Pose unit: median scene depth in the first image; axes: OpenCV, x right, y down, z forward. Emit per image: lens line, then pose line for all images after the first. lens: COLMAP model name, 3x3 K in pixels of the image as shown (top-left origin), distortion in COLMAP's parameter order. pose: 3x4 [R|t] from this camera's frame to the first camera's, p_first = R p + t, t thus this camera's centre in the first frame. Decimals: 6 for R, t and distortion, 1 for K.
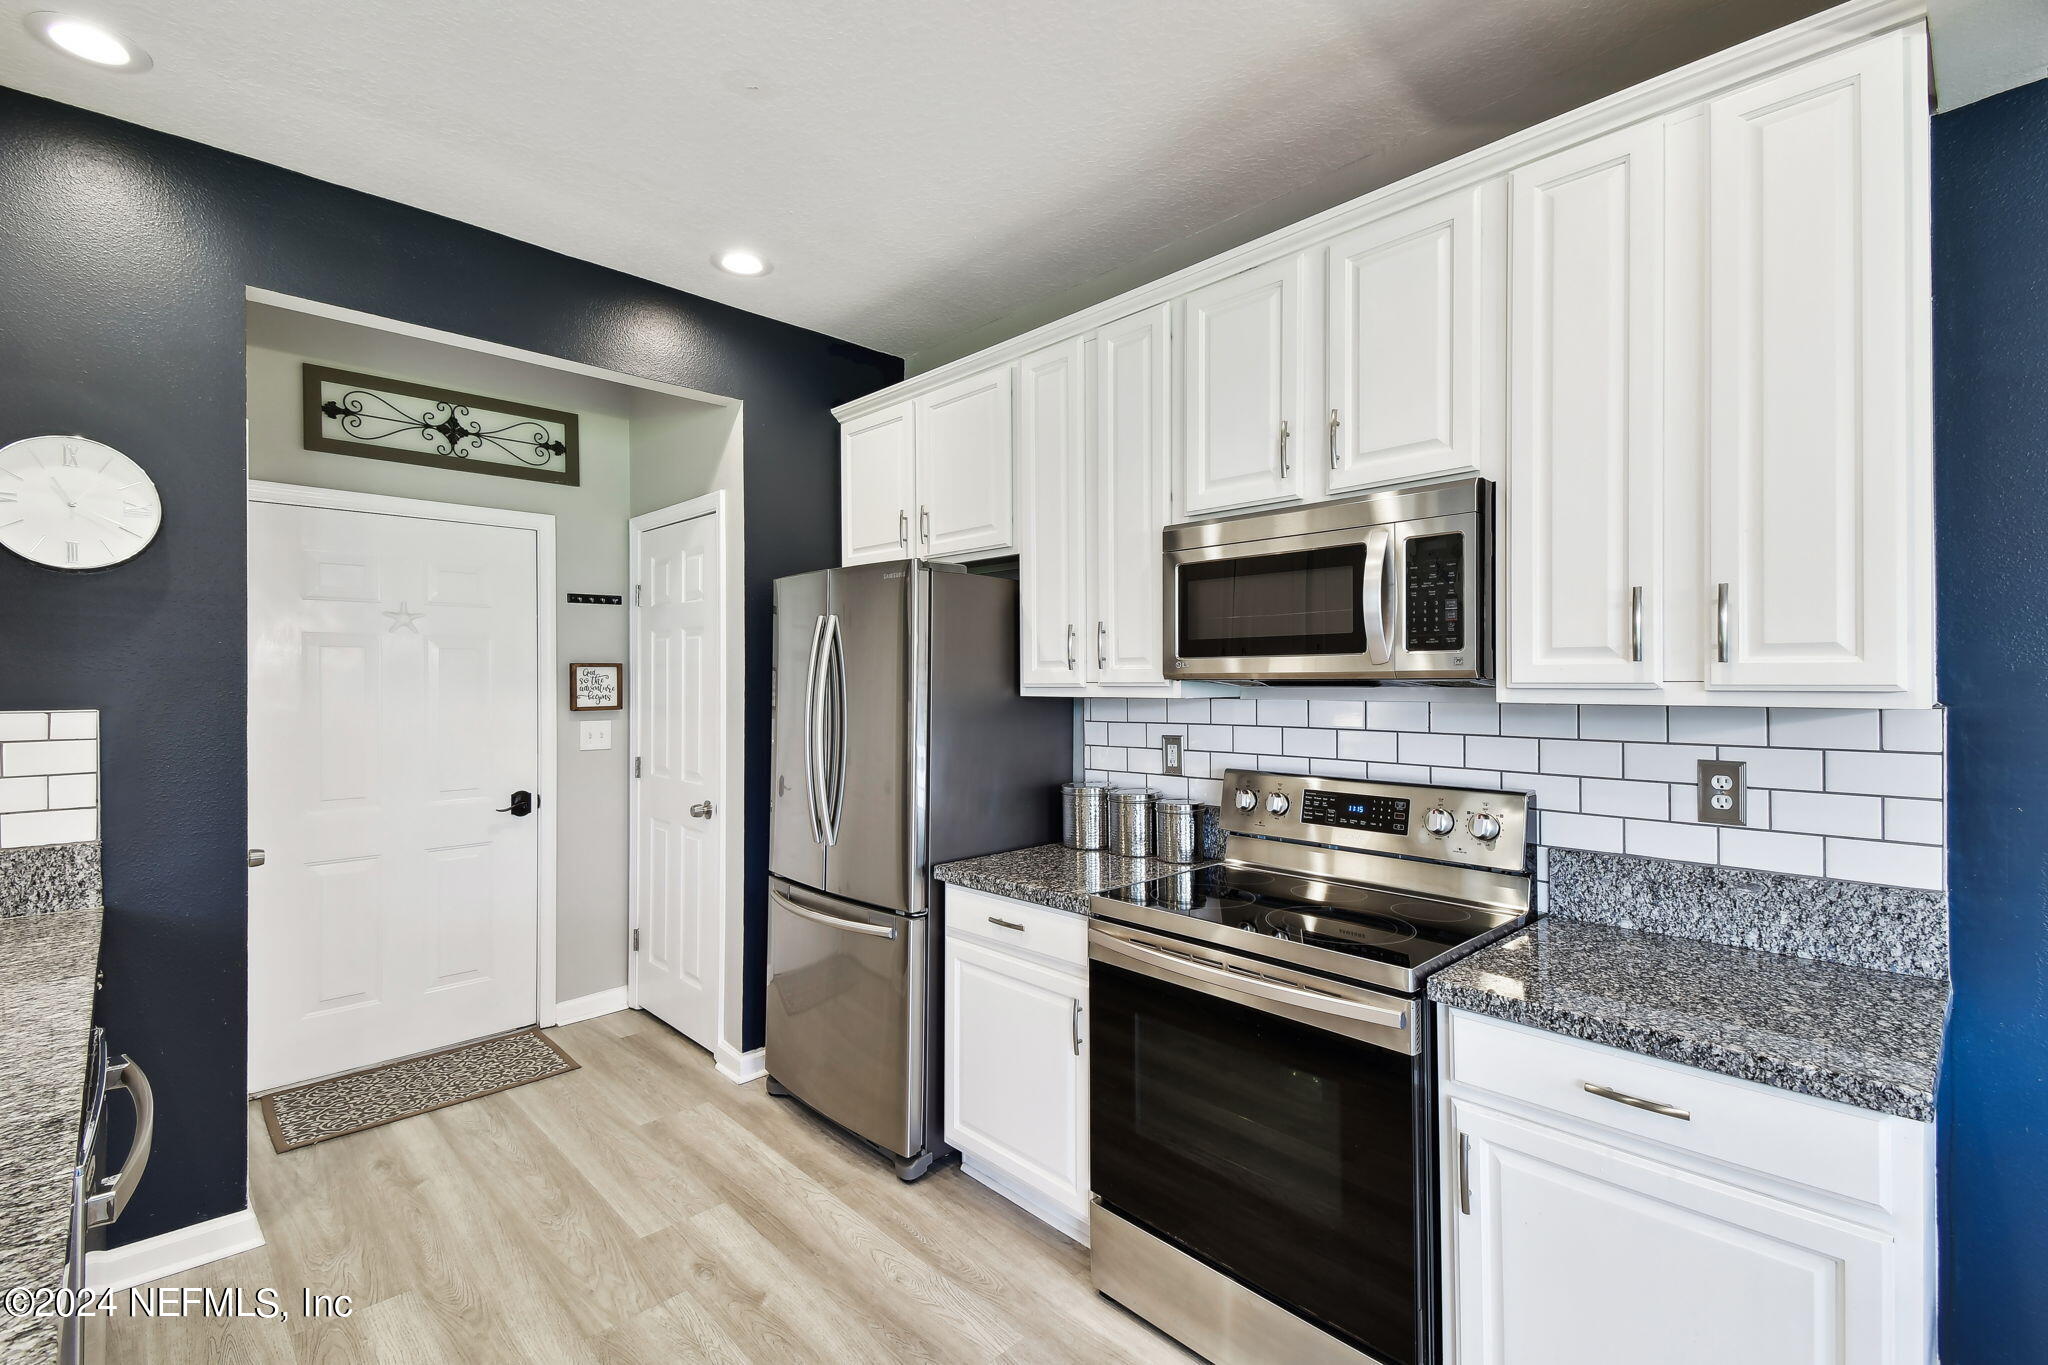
lens RADIAL K [[913.2, 0, 1023.3], [0, 913.2, 679.9], [0, 0, 1]] dist [0.034086, -0.013054]
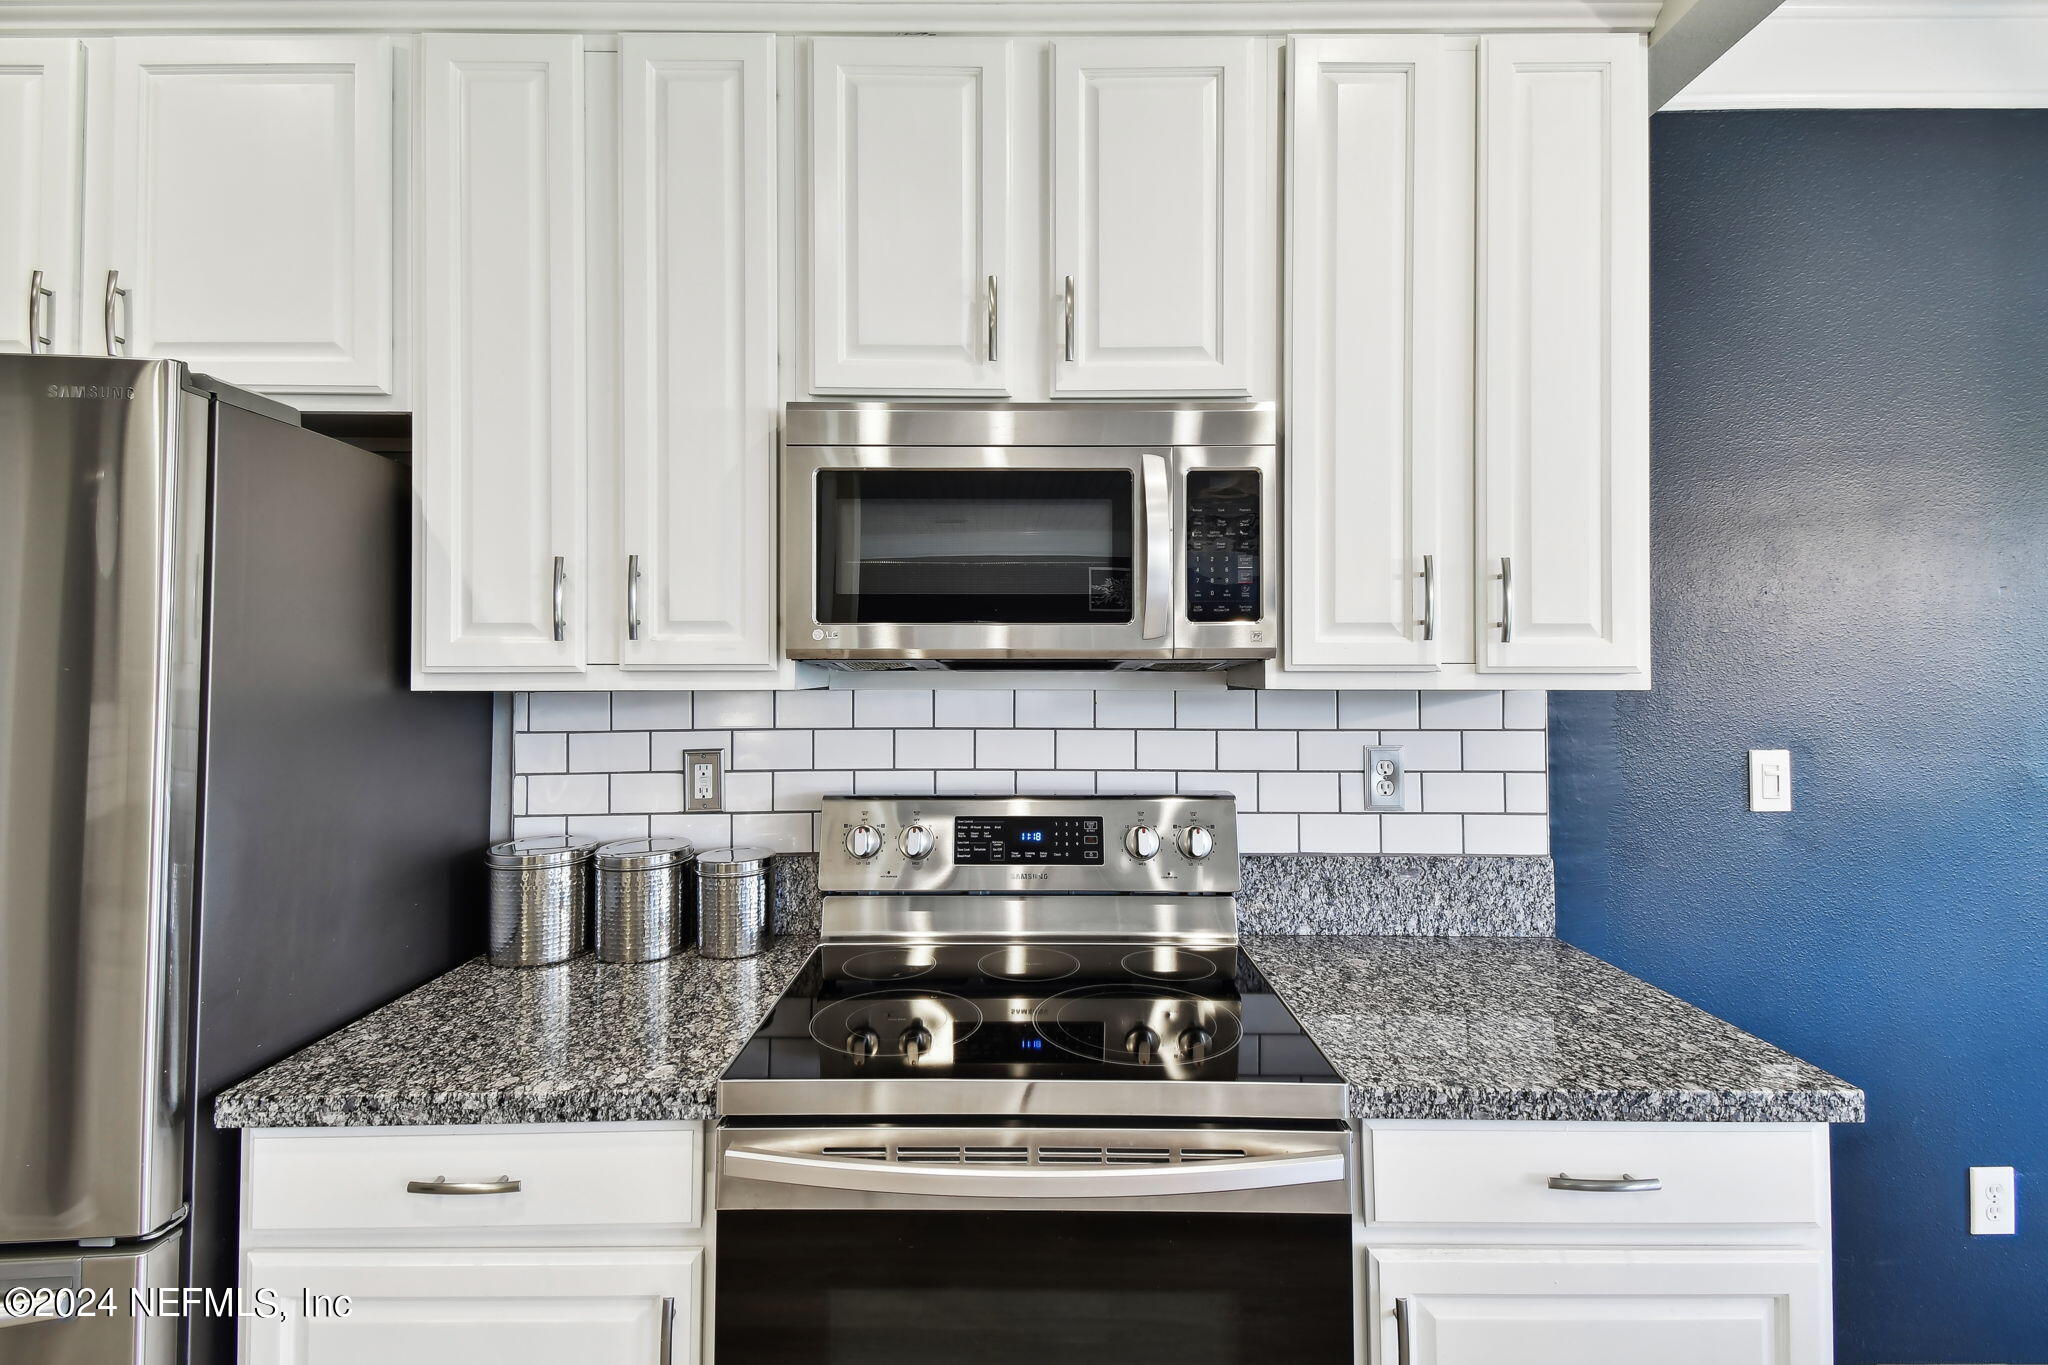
lens RADIAL K [[913.2, 0, 1026.0], [0, 913.2, 652.0], [0, 0, 1]] dist [0.034086, -0.013054]
pose [[0.697380, 0.015572, 0.716532, -0.184453], [-0.002390, 0.999809, -0.019402, 0.007257], [-0.716697, 0.011818, 0.697284, 0.537170]]
